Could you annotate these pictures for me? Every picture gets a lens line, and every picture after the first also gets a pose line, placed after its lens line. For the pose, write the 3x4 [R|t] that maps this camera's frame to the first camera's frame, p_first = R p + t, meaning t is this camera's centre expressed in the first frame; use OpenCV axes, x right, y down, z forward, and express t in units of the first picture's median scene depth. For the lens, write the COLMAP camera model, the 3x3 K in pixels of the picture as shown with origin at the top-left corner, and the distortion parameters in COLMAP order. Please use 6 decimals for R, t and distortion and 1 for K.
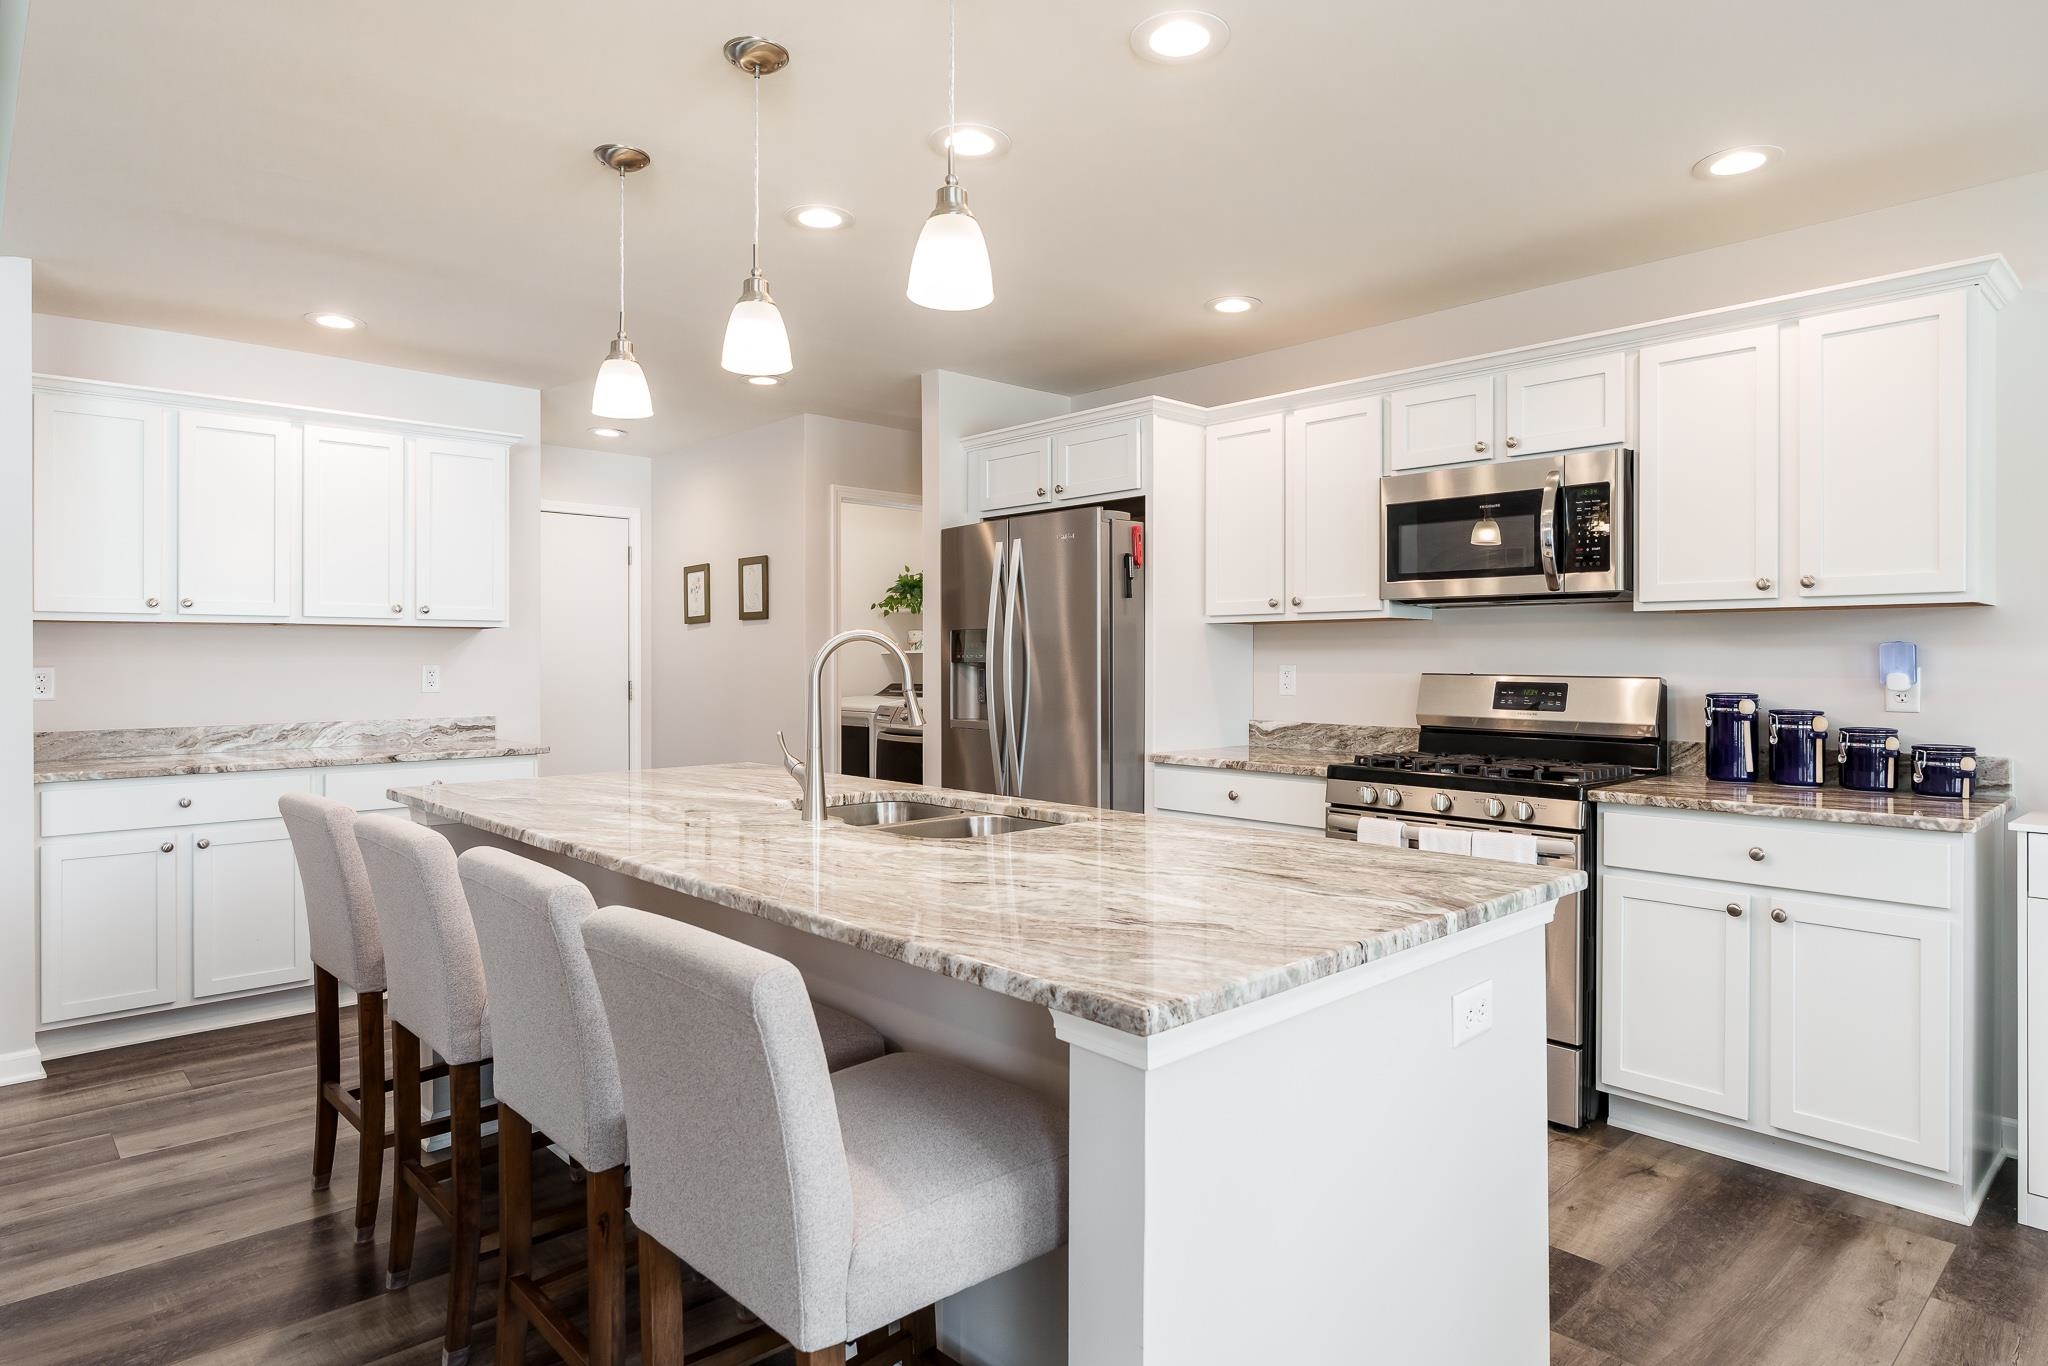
lens RADIAL K [[1174.3, 0, 1049.8], [0, 1174.3, 673.2], [0, 0, 1]] dist [0.003910, 0.000577]
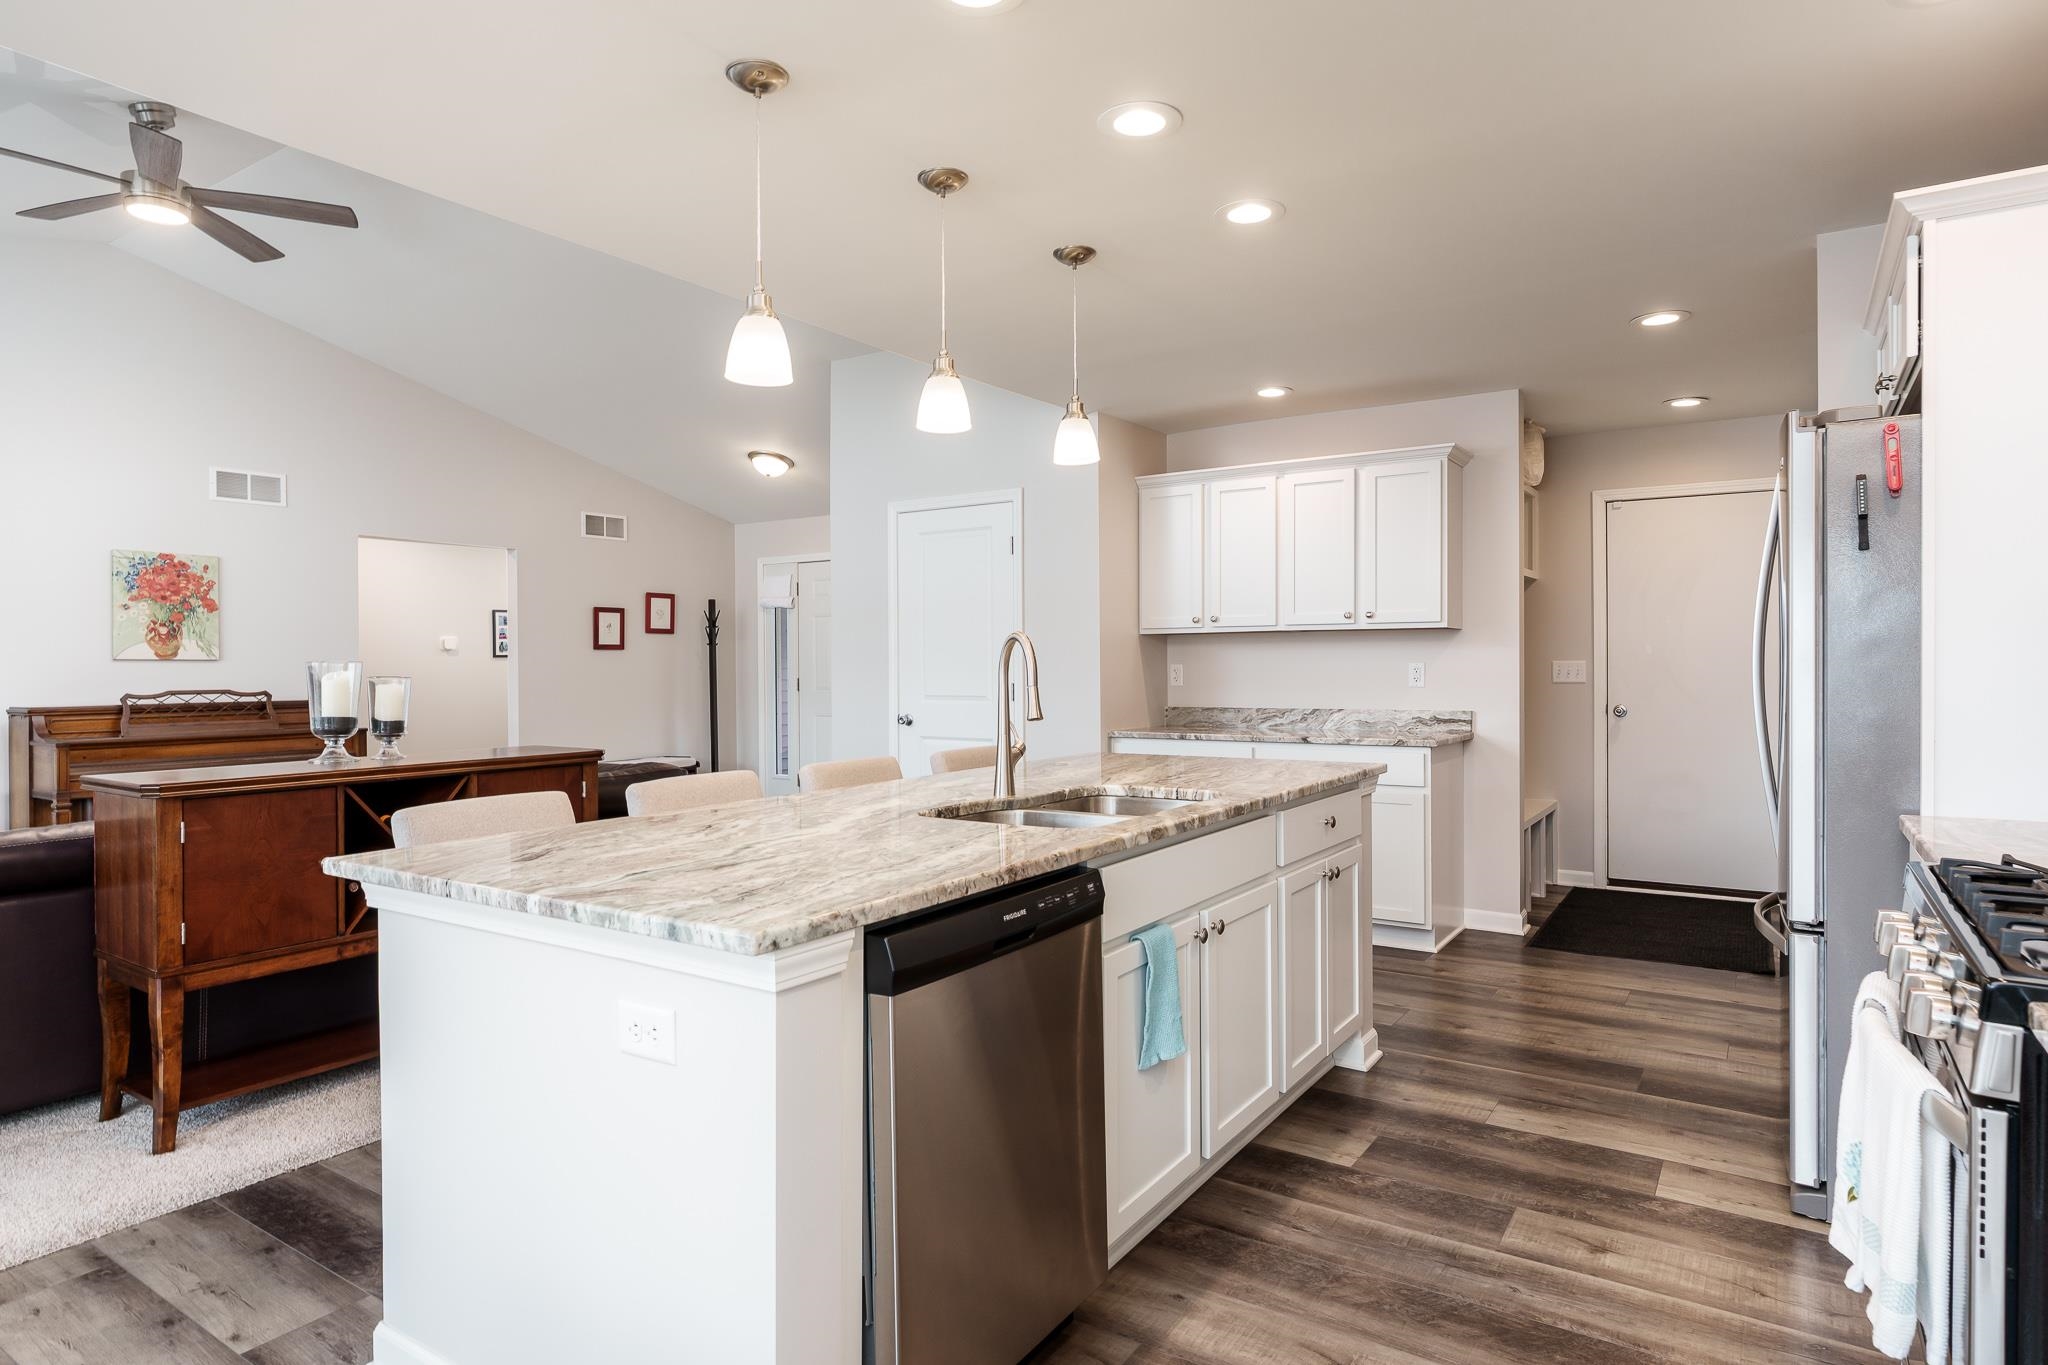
lens RADIAL K [[1174.3, 0, 1049.8], [0, 1174.3, 672.7], [0, 0, 1]] dist [0.003910, 0.000577]
pose [[0.204776, 0.004814, -0.978797, 0.627339], [-0.005889, 0.999976, 0.003686, 0.000392], [0.978791, 0.005010, 0.204799, 0.532105]]
